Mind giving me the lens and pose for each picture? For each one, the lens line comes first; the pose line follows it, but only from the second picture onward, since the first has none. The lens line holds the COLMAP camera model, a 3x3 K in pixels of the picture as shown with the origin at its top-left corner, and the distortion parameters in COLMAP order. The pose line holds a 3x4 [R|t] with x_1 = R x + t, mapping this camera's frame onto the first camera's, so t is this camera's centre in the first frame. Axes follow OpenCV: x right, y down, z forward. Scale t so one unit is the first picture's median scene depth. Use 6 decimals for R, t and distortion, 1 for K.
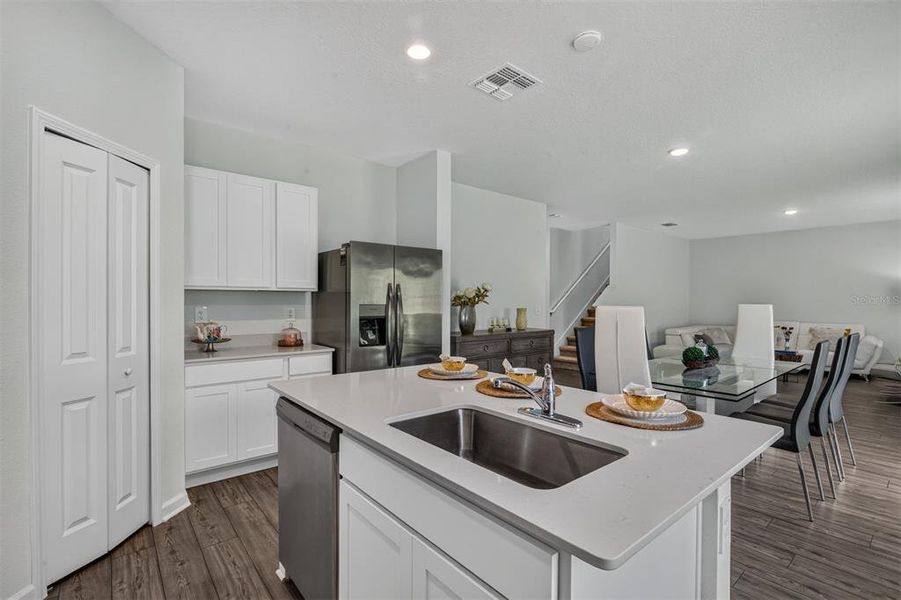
lens RADIAL K [[428.6, 0, 451.9], [0, 428.6, 303.2], [0, 0, 1]] dist [0.003080, -0.001877]
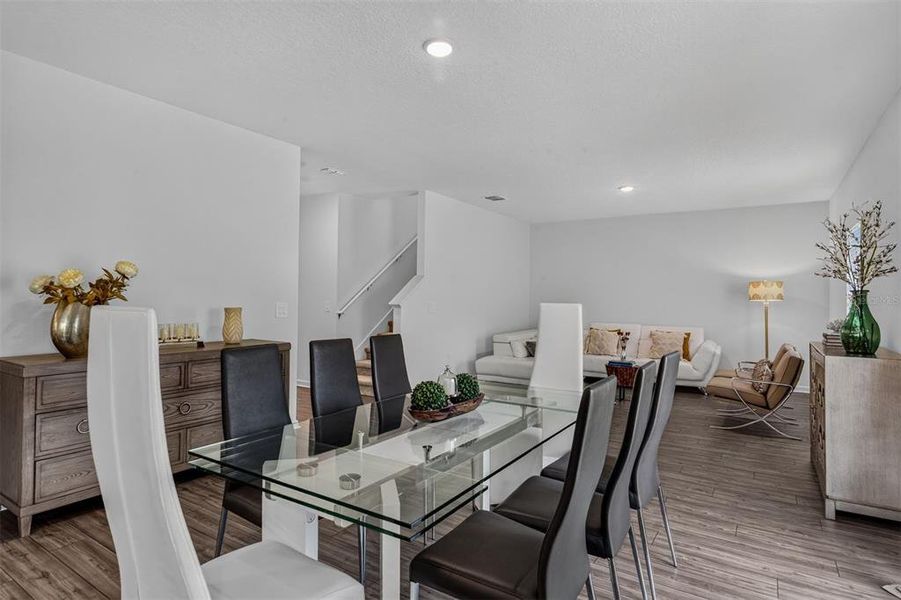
lens RADIAL K [[490.9, 0, 454.6], [0, 490.9, 297.8], [0, 0, 1]] dist [0.006906, 0.000277]
pose [[0.960179, 0.006950, 0.279299, 0.229603], [-0.005276, 0.999963, -0.006744, 0.000392], [-0.279336, 0.005002, 0.960180, 0.215702]]
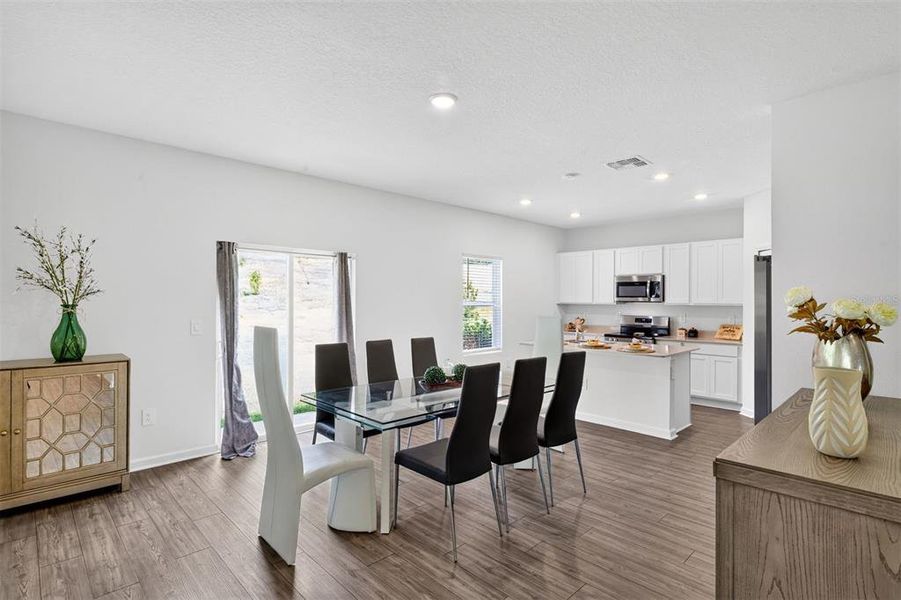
lens RADIAL K [[443.8, 0, 447.9], [0, 443.8, 300.1], [0, 0, 1]] dist [0.000710, 0.000265]
pose [[-0.998105, -0.004195, -0.061392, 0.353541], [-0.004387, 0.999986, 0.002996, -0.017622], [0.061378, 0.003260, -0.998109, 1.045206]]
